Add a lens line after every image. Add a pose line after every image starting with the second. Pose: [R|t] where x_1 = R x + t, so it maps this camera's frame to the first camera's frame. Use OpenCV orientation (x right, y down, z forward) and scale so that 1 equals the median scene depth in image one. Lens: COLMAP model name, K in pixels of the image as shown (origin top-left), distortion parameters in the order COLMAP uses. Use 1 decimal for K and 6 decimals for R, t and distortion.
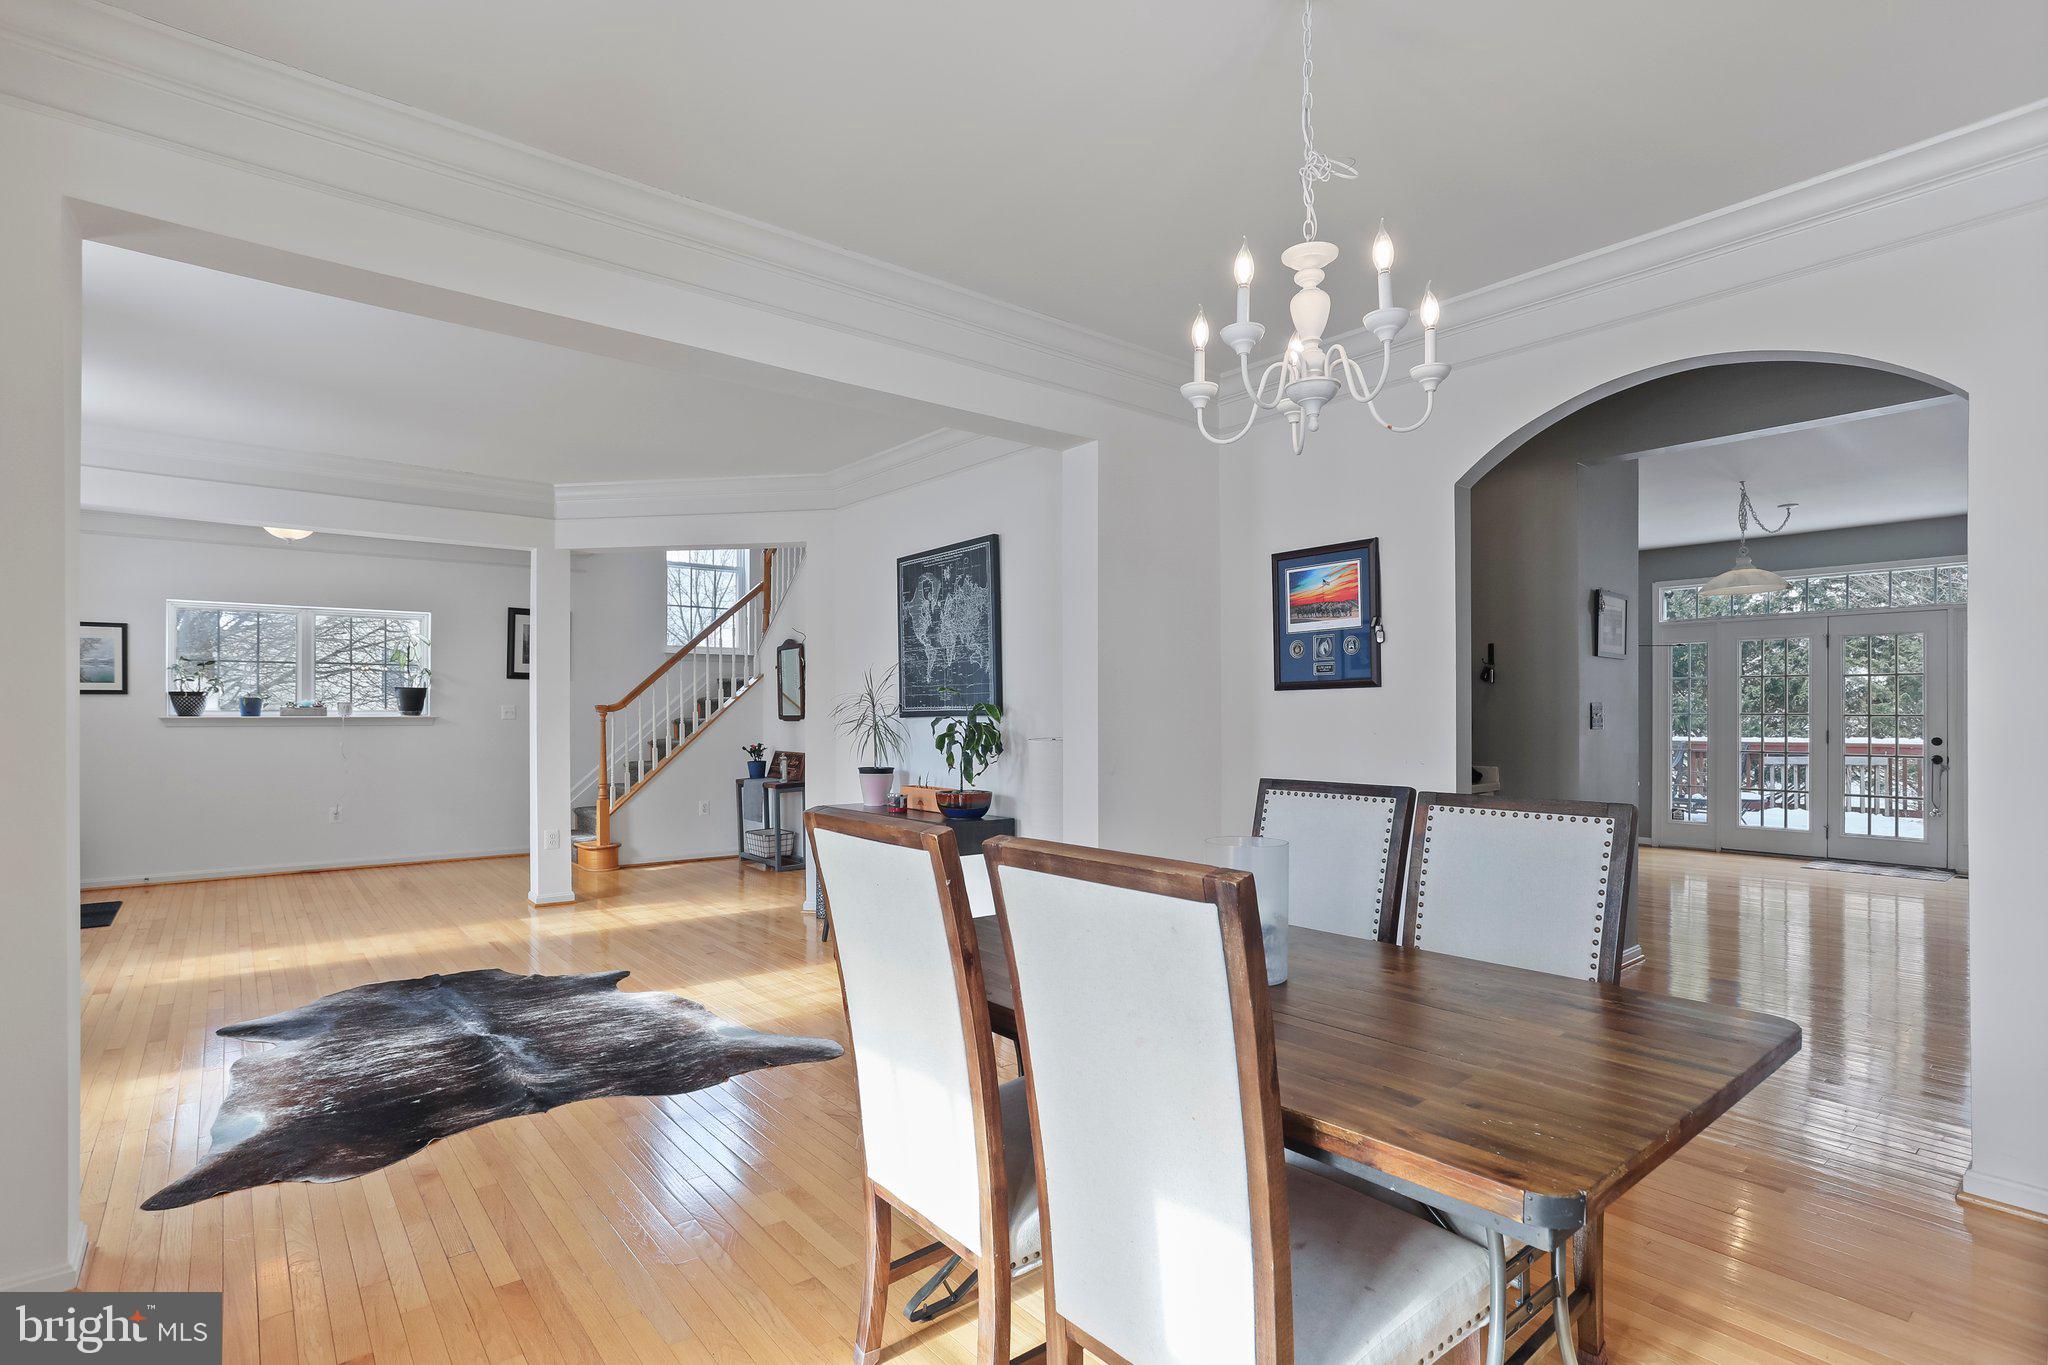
lens RADIAL K [[1014.7, 0, 1023.1], [0, 1014.7, 711.7], [0, 0, 1]] dist [-0.051763, 0.029511]
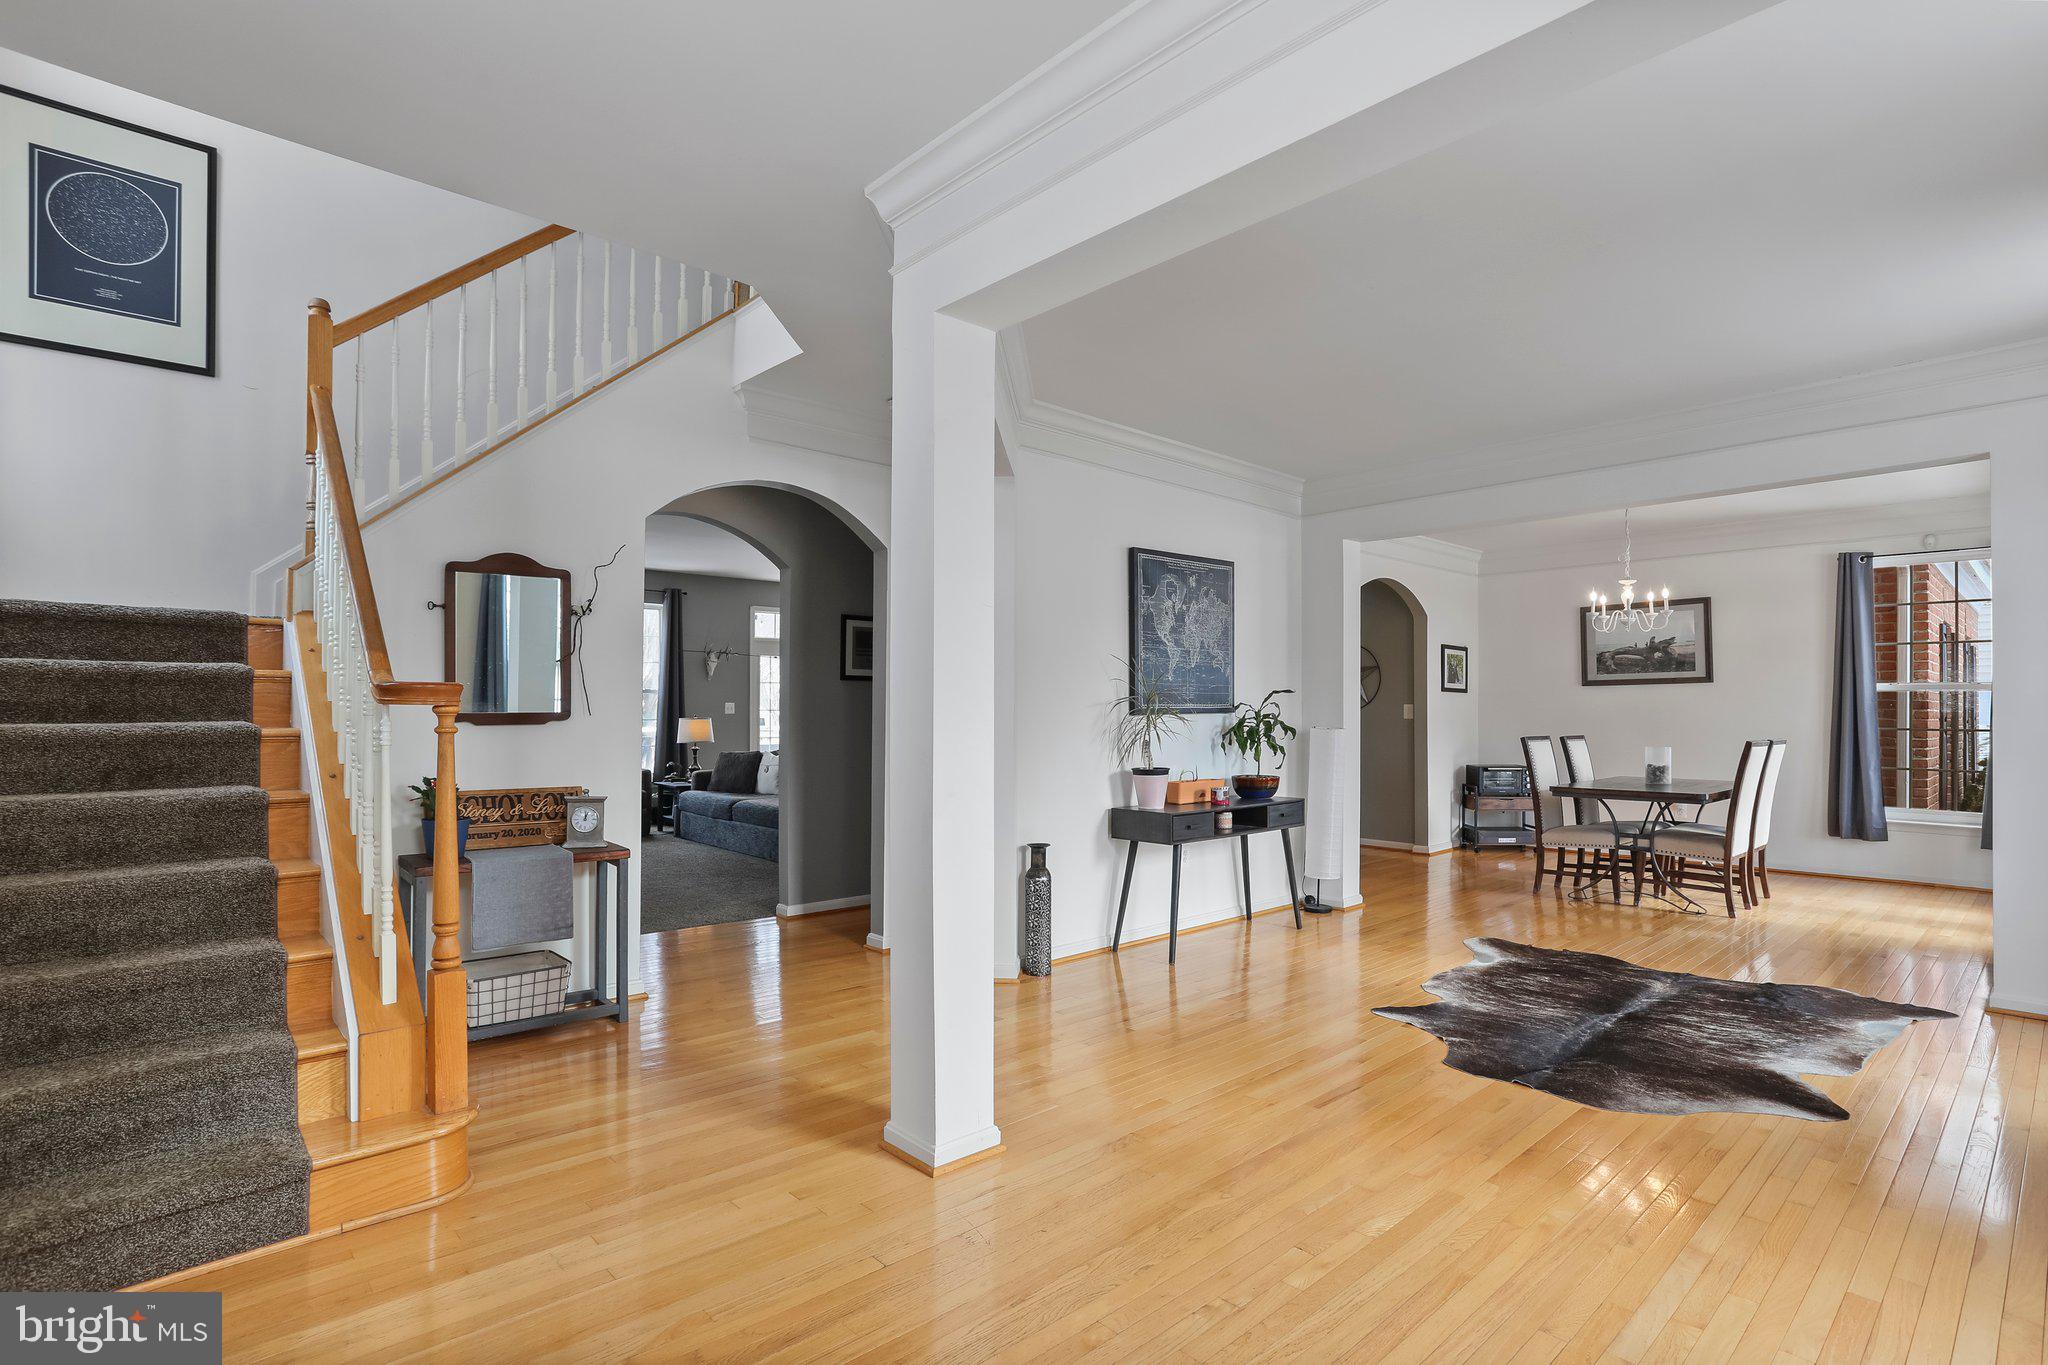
lens RADIAL K [[1014.7, 0, 1023.1], [0, 1014.7, 711.7], [0, 0, 1]] dist [-0.051763, 0.029511]
pose [[-0.073298, -0.003894, 0.997302, -1.184181], [-0.002722, 0.999989, 0.003705, -0.000833], [-0.997306, -0.002443, -0.073308, 1.309224]]
